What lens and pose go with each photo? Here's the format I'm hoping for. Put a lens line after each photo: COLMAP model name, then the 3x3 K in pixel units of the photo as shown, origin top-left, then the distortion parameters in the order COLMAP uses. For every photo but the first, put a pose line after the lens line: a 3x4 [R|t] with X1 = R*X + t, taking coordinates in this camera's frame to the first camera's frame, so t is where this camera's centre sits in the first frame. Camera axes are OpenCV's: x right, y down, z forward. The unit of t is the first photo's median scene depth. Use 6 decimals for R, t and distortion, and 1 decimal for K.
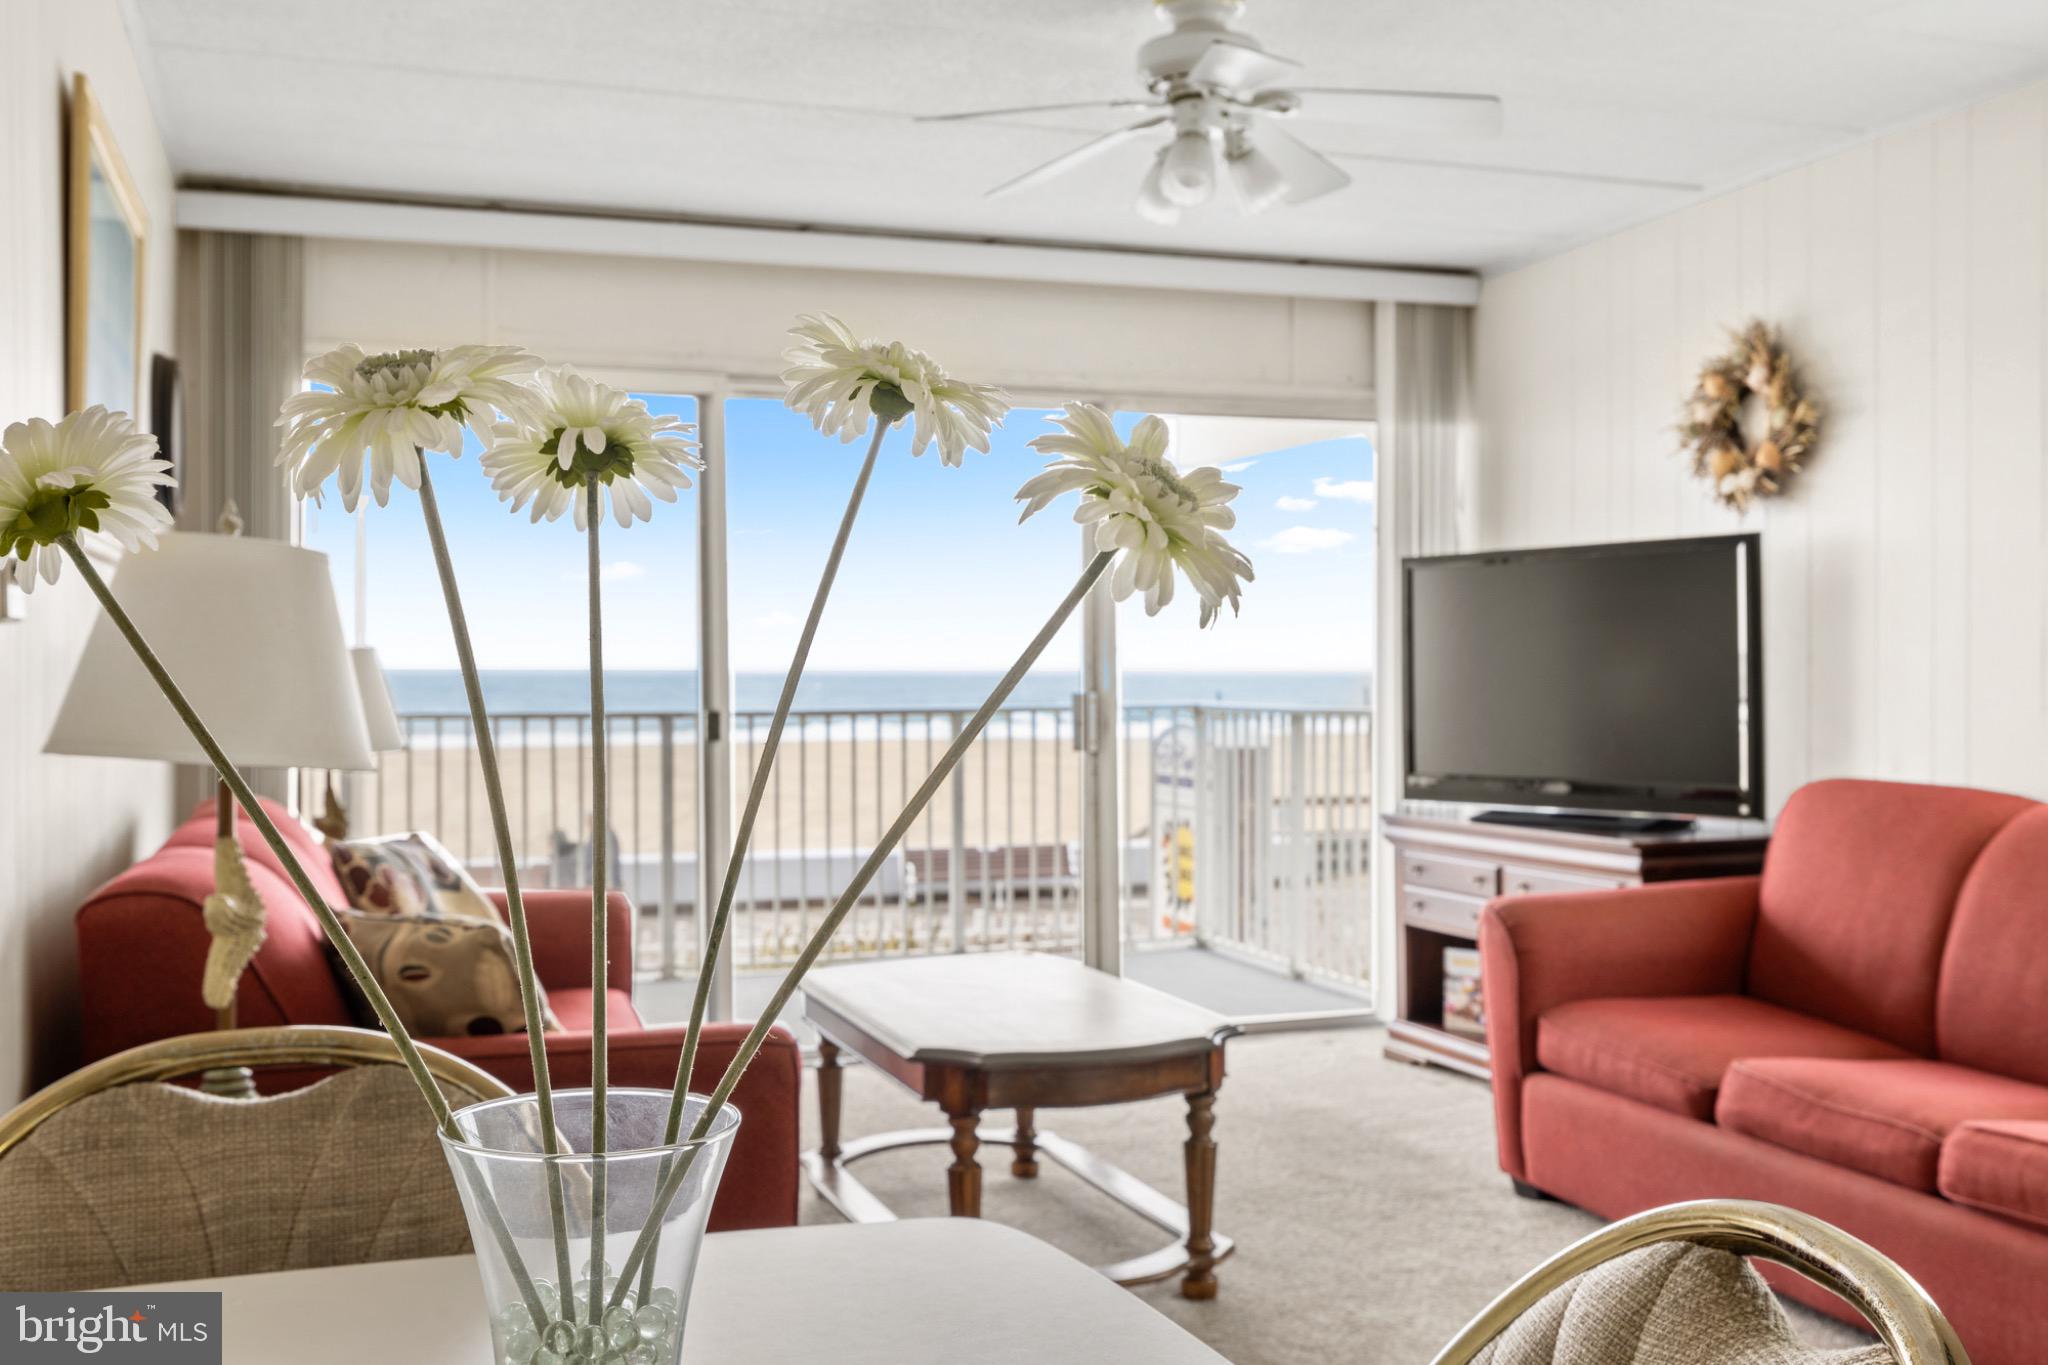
lens RADIAL K [[1974.2, 0, 1030.0], [0, 1974.2, 673.4], [0, 0, 1]] dist [0.005788, 0.000000]
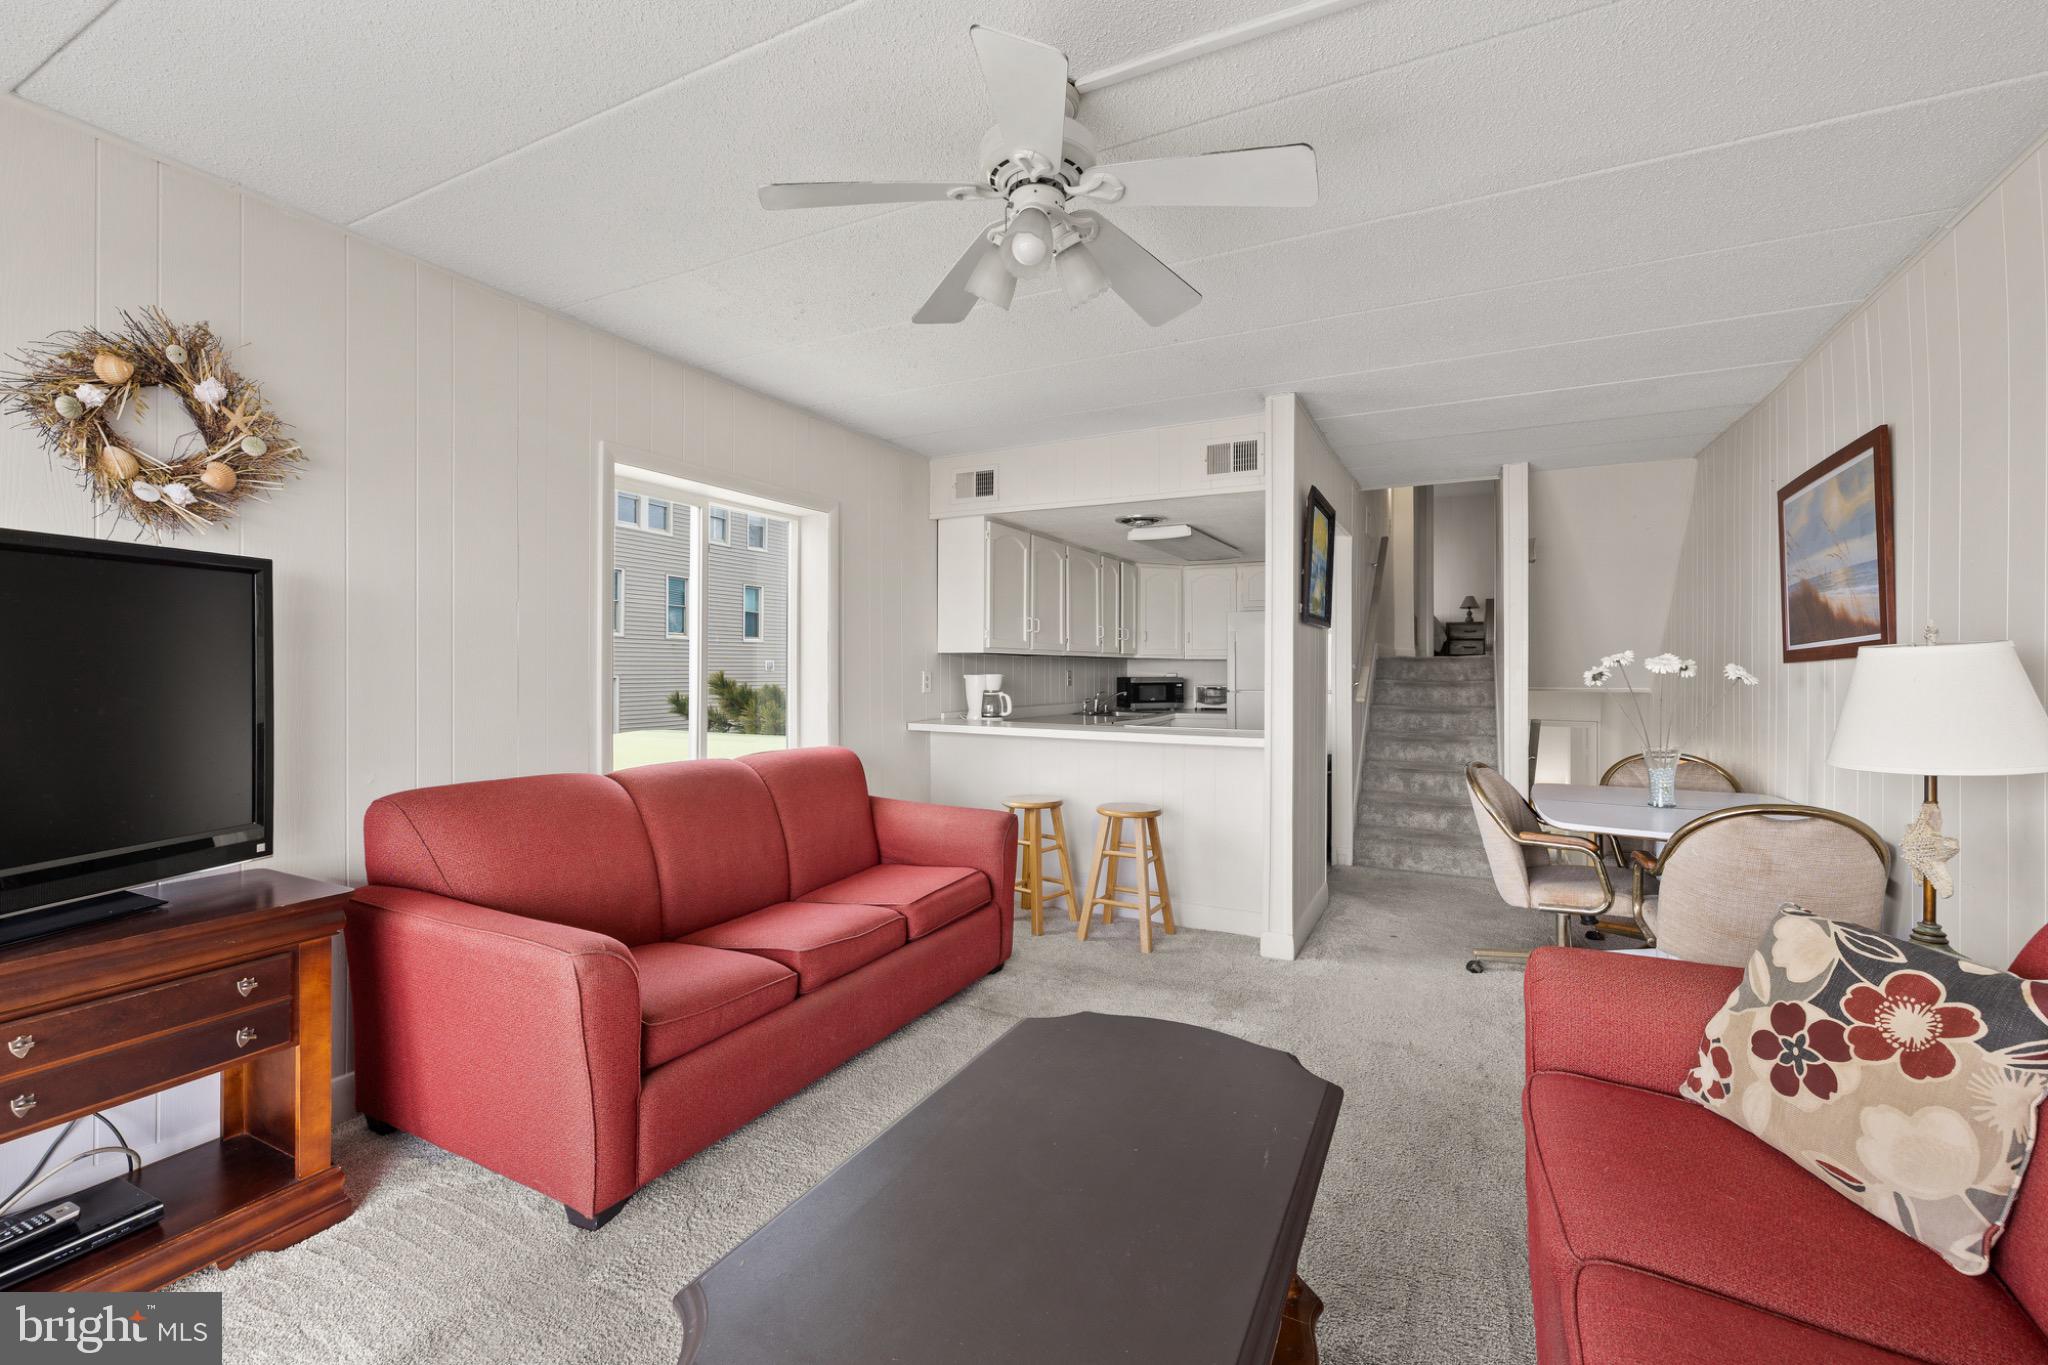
lens RADIAL K [[863.7, 0, 1015.7], [0, 863.7, 664.9], [0, 0, 1]] dist [-0.003431, 0.000267]
pose [[-0.678781, 0.002554, 0.734336, -0.188022], [-0.002373, 0.999981, -0.005671, -0.017682], [-0.734337, -0.005592, -0.678762, 0.984582]]
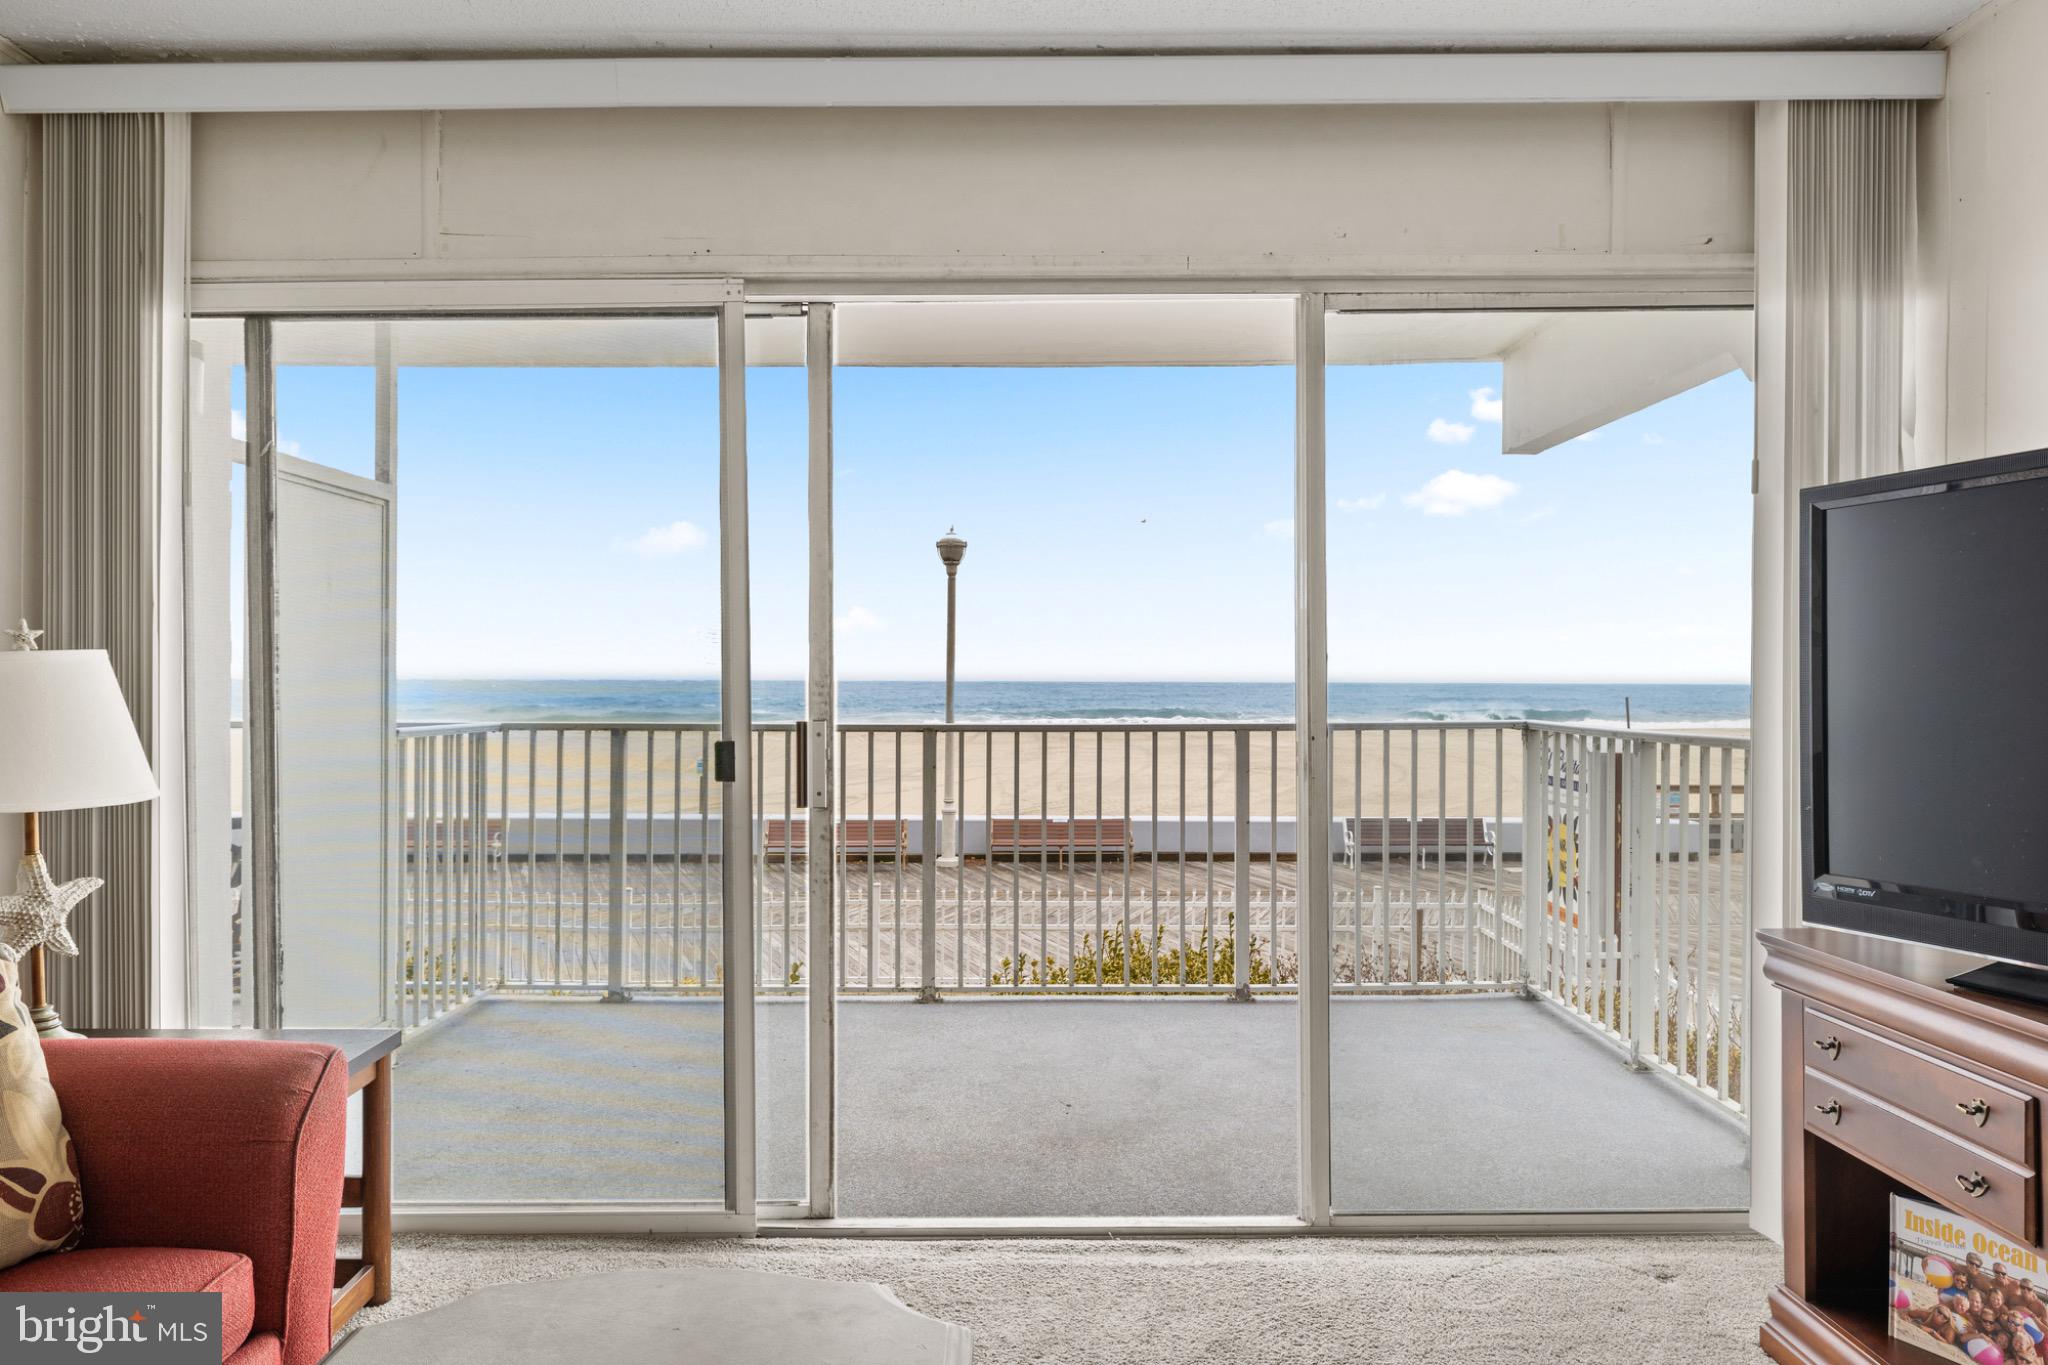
lens RADIAL K [[1296.7, 0, 1020.5], [0, 1296.7, 683.0], [0, 0, 1]] dist [-0.000606, 0.001952]
pose [[0.940629, 0.004502, -0.339408, 0.117706], [-0.003933, 0.999989, 0.002364, -0.003887], [0.339415, -0.000888, 0.940636, 0.651559]]
